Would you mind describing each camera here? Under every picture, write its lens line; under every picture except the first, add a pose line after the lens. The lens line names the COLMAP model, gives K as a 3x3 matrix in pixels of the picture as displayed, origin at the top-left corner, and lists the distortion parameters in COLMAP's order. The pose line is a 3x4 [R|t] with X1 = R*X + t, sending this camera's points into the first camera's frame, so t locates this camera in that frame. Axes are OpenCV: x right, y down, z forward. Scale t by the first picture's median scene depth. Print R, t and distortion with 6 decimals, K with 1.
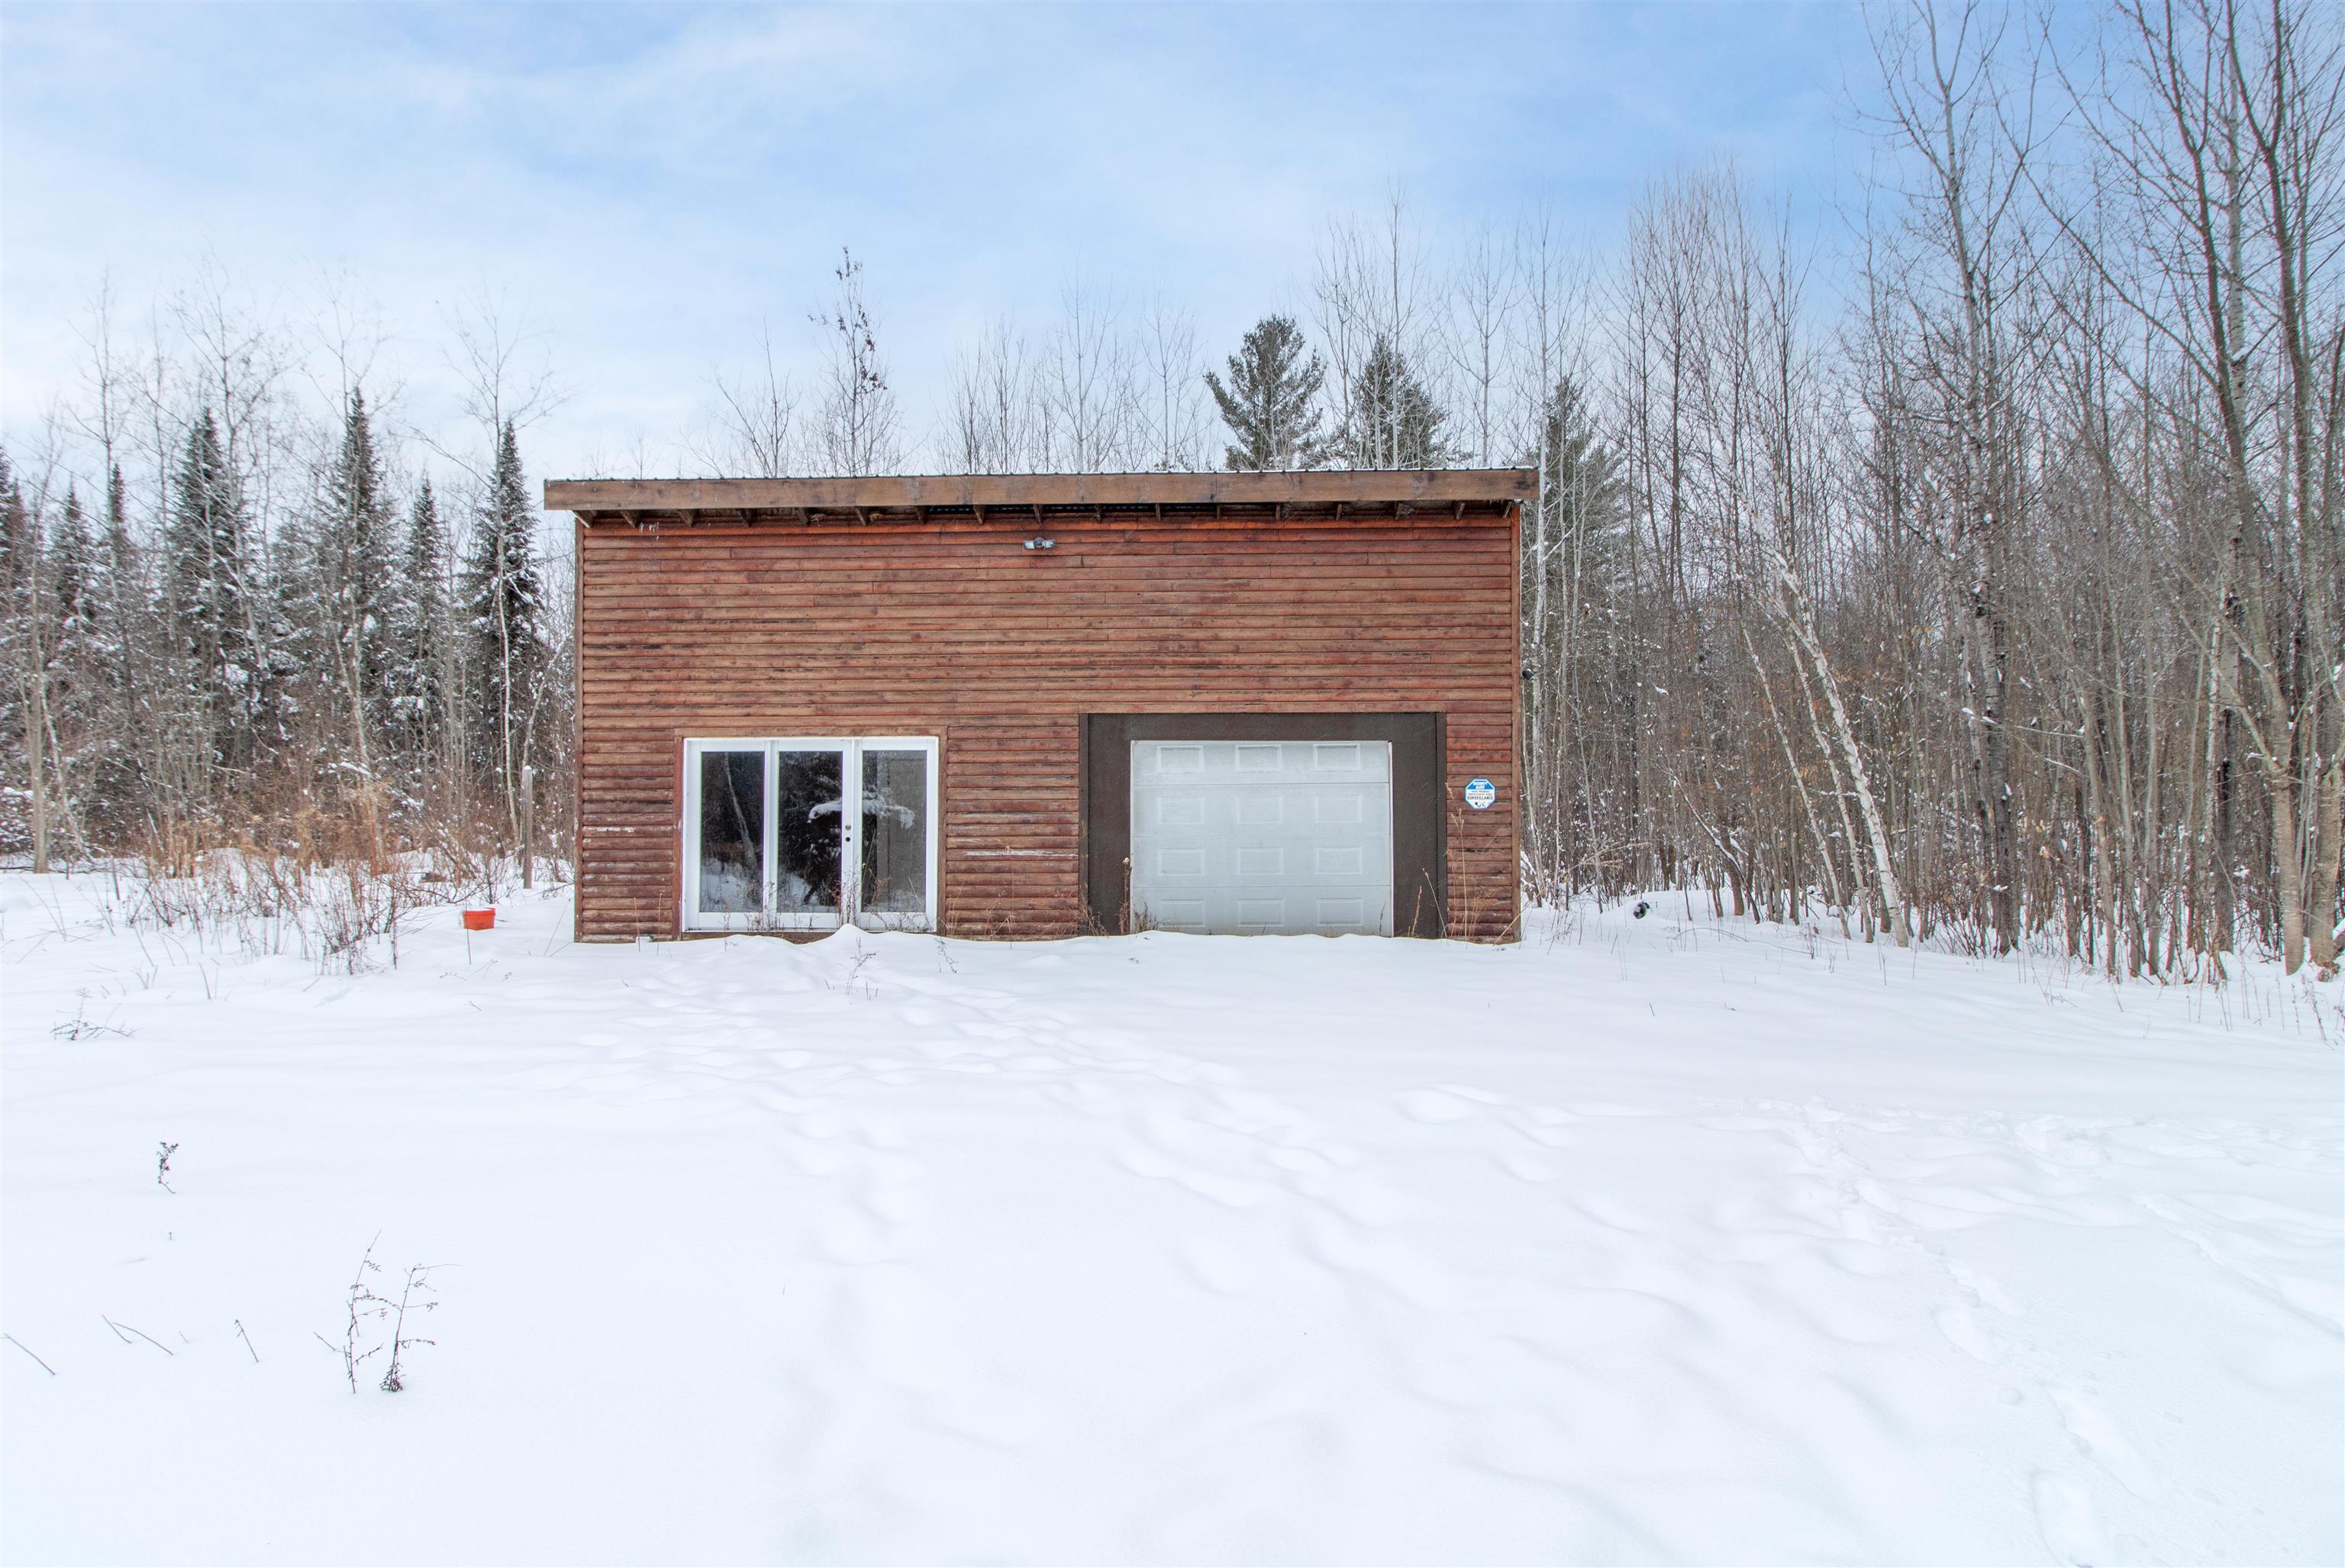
lens RADIAL K [[1112.1, 0, 1183.3], [0, 1112.1, 813.3], [0, 0, 1]] dist [-0.000028, 0.000052]
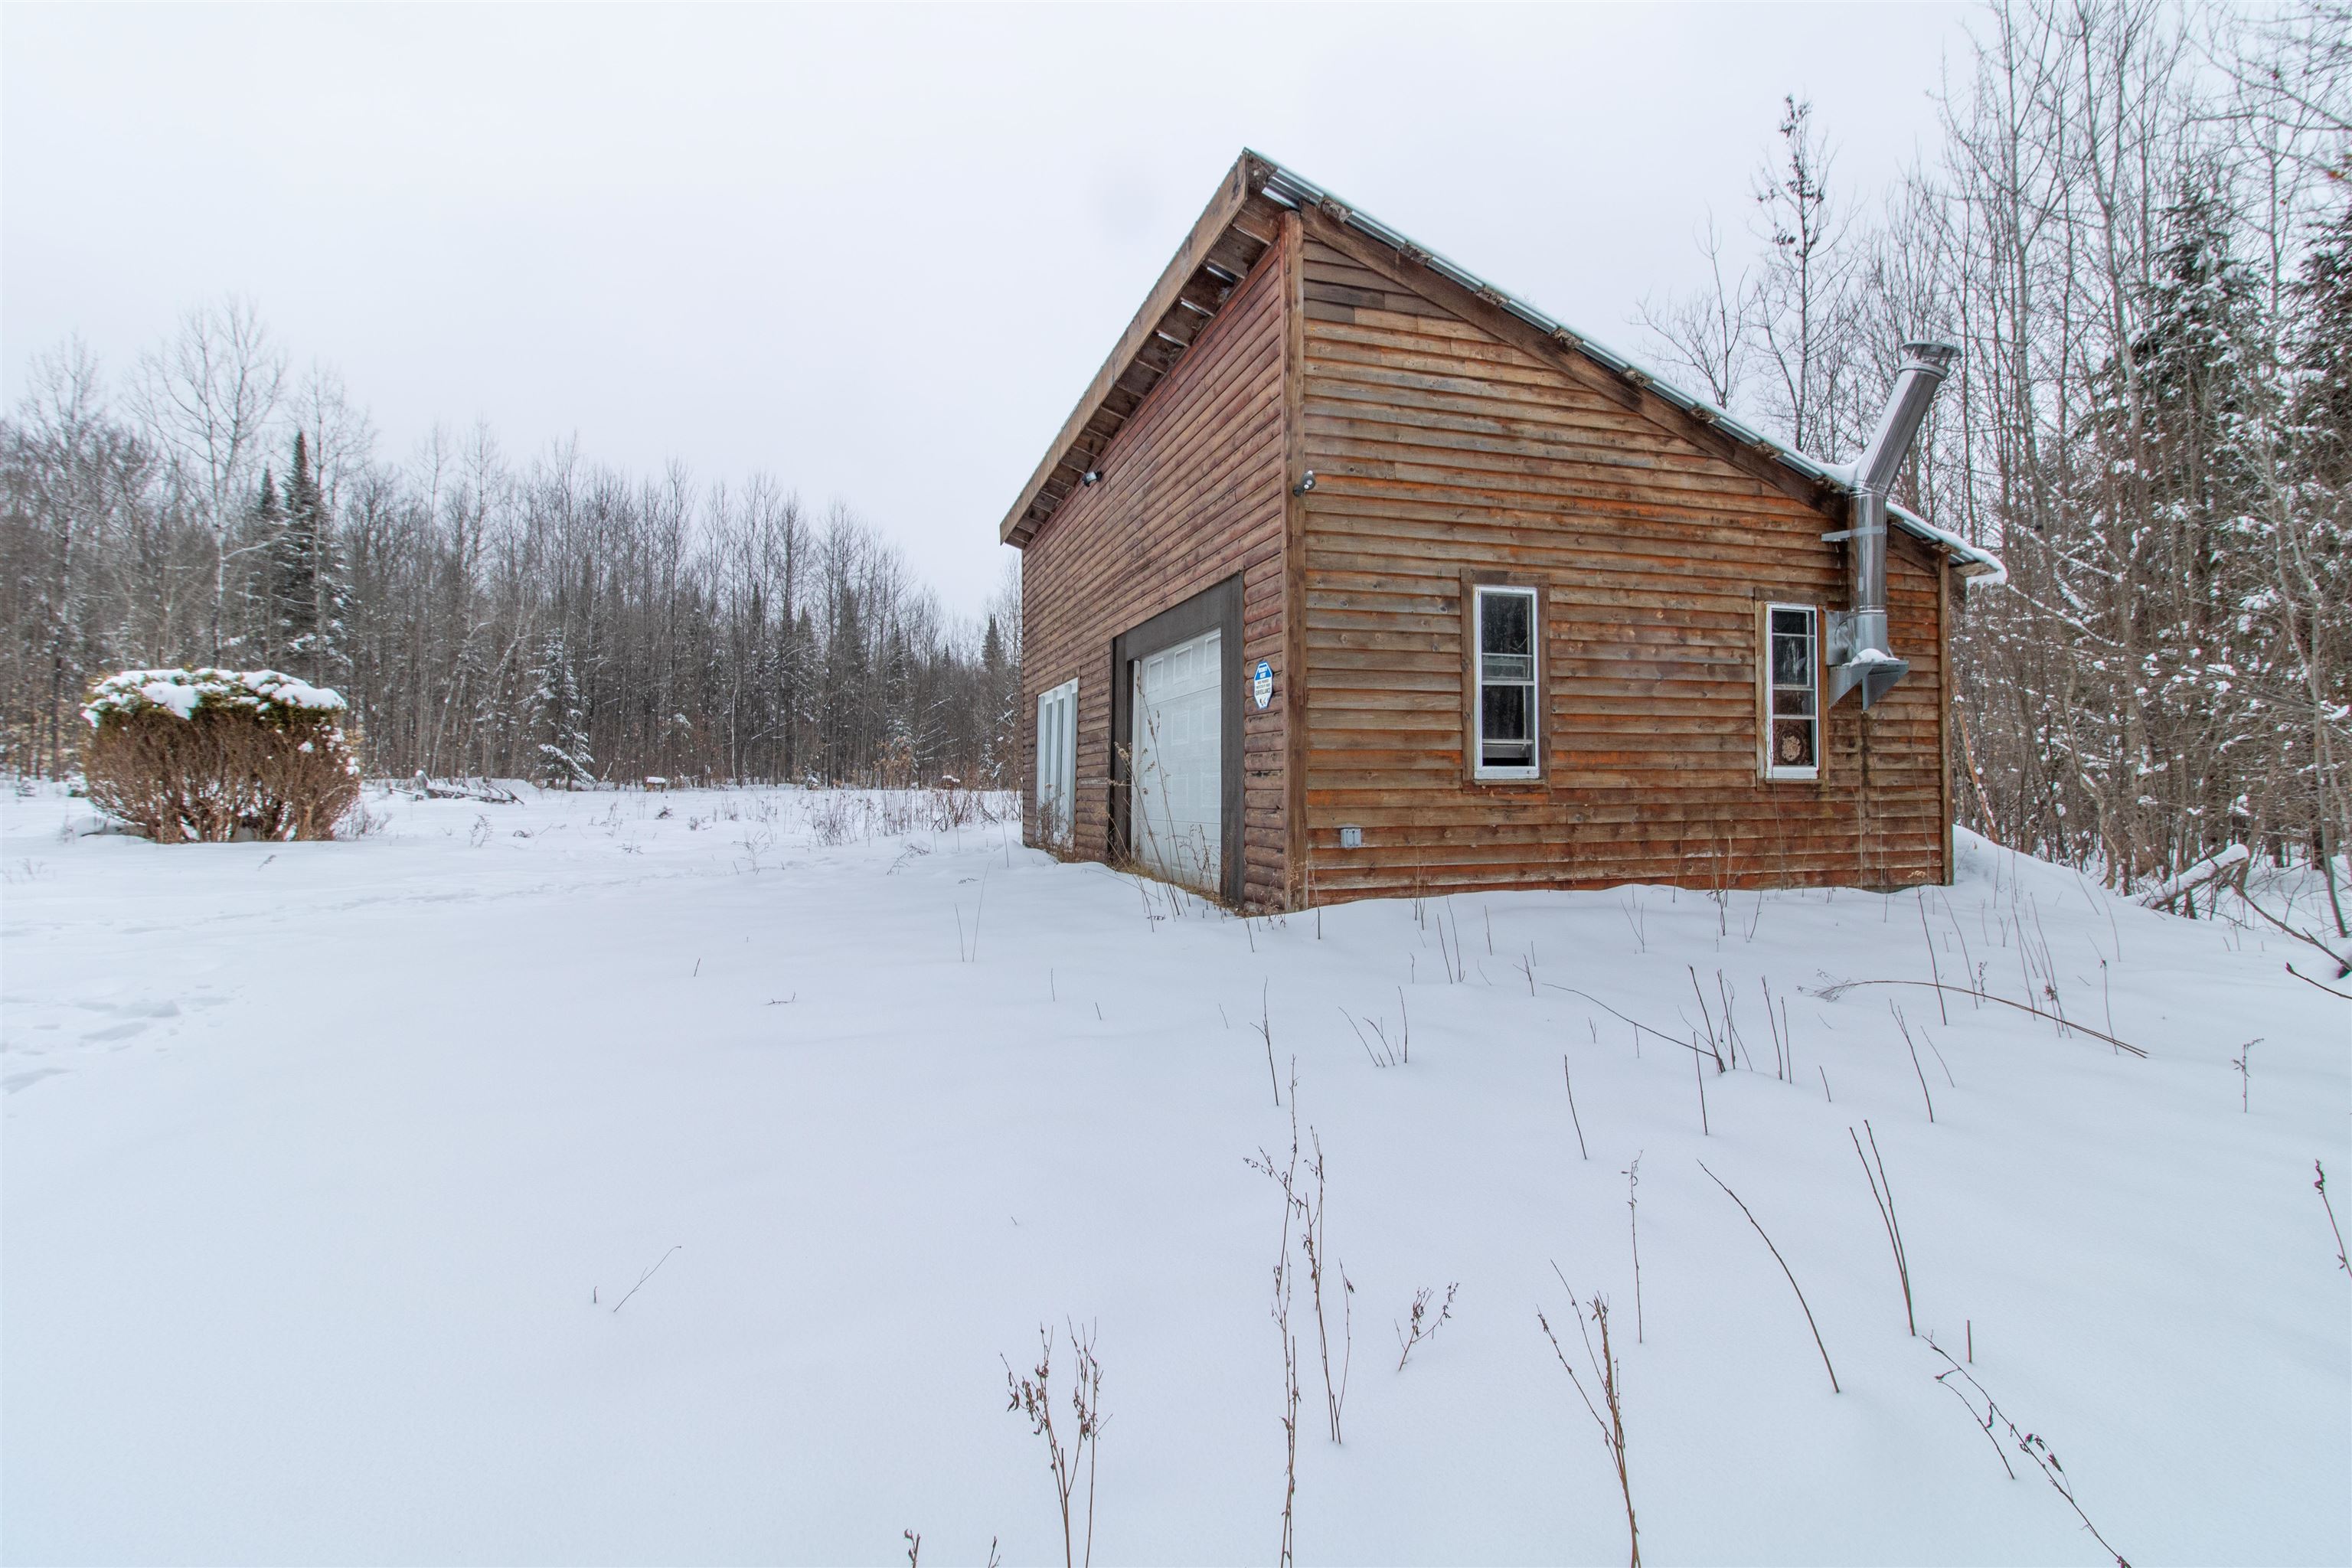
lens RADIAL K [[1111.3, 0, 1184.0], [0, 1111.3, 763.1], [0, 0, 1]] dist [0.001385, 0.000104]
pose [[0.338725, -0.020976, -0.940652, 0.844692], [0.007286, 0.999780, -0.019671, 0.039325], [0.940857, -0.000191, 0.338803, 0.728129]]
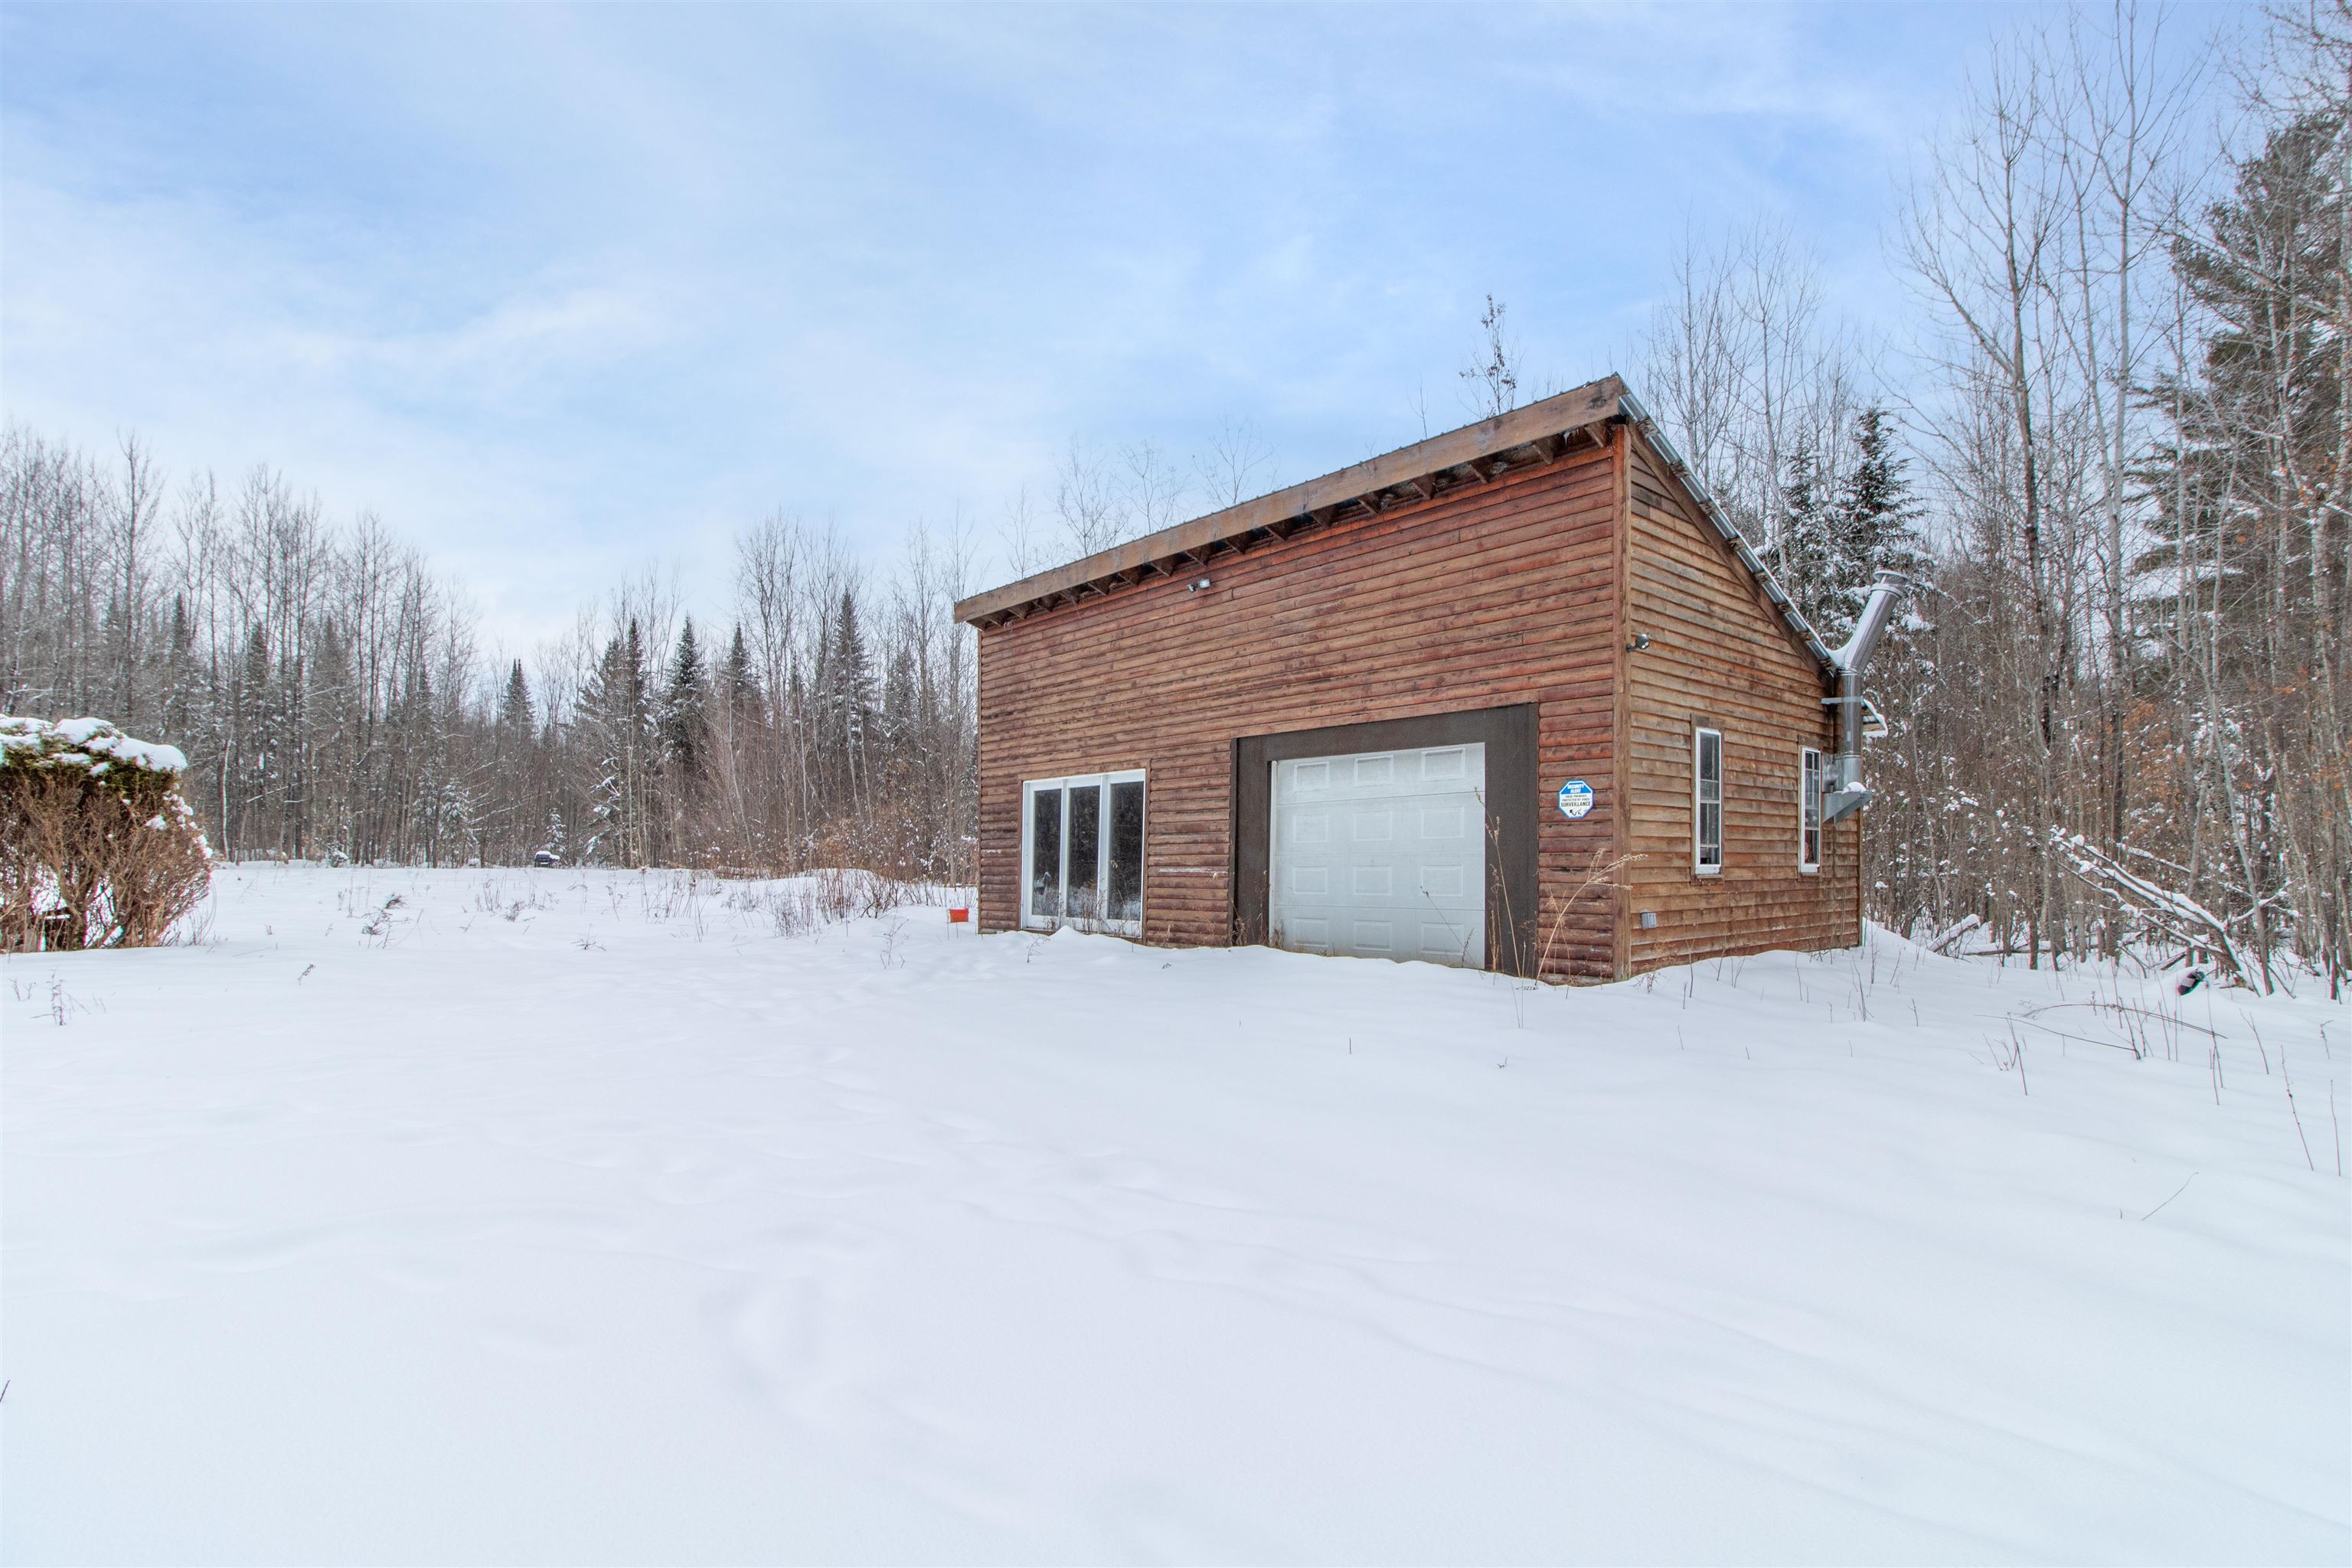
lens RADIAL K [[1117.4, 0, 1201.7], [0, 1117.4, 869.9], [0, 0, 1]] dist [-0.002316, 0.000088]
pose [[0.693411, 0.004987, -0.720525, 0.652150], [0.003128, 0.999946, 0.009931, 0.024425], [0.720535, -0.009140, 0.693358, 0.241378]]
